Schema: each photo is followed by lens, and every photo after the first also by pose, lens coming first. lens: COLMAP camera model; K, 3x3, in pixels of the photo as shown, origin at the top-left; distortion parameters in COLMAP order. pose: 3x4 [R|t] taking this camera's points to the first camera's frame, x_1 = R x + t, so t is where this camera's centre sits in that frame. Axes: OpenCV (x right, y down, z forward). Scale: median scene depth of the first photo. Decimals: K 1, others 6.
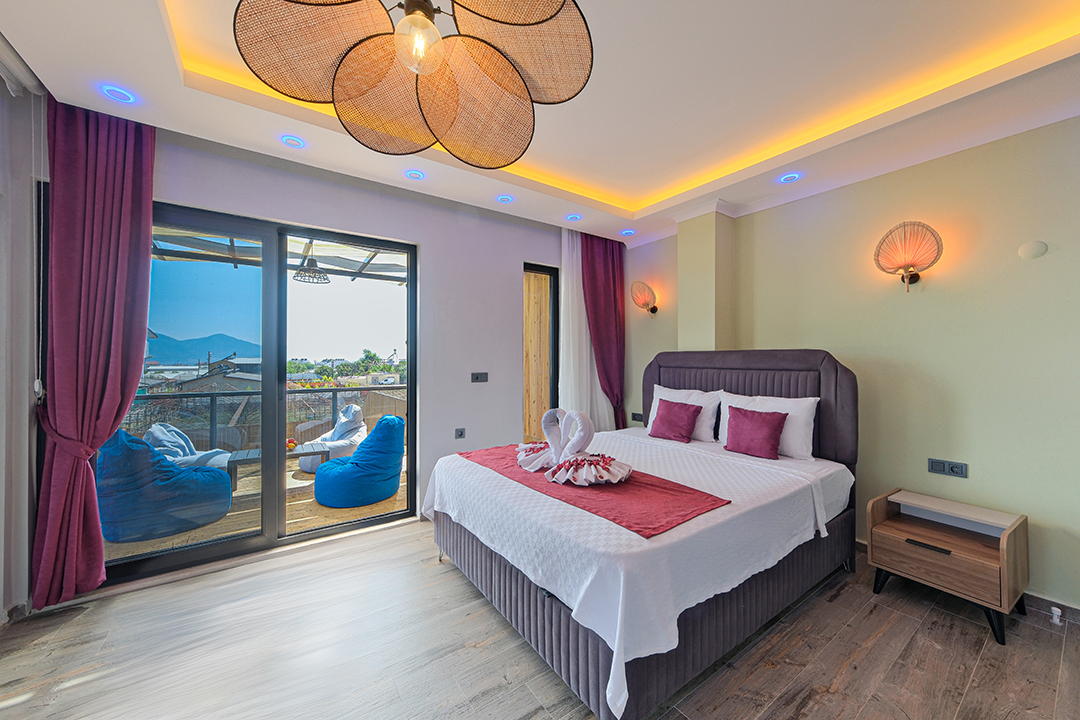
lens RADIAL K [[387.2, 0, 538.3], [0, 387.2, 354.2], [0, 0, 1]] dist [-0.000785, -0.000028]
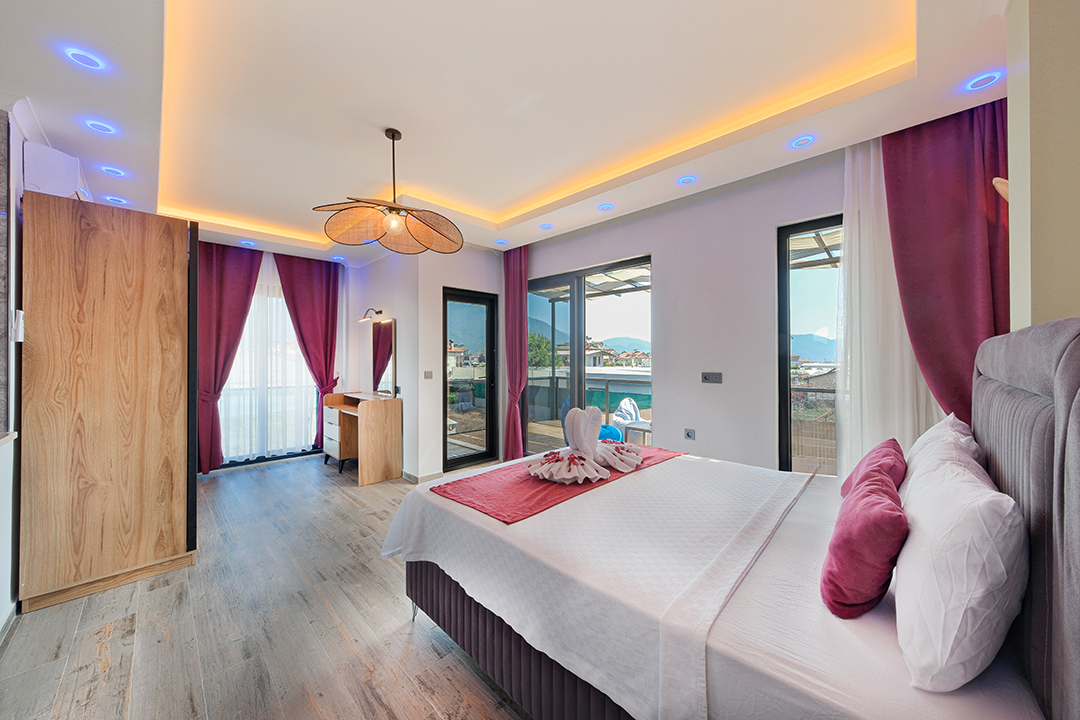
lens RADIAL K [[387.2, 0, 538.3], [0, 387.2, 354.2], [0, 0, 1]] dist [-0.000785, -0.000028]
pose [[0.177411, -0.009148, -0.984094, 1.365067], [0.013603, 0.999884, -0.006842, 0.012904], [0.984043, -0.012173, 0.177515, 0.922122]]
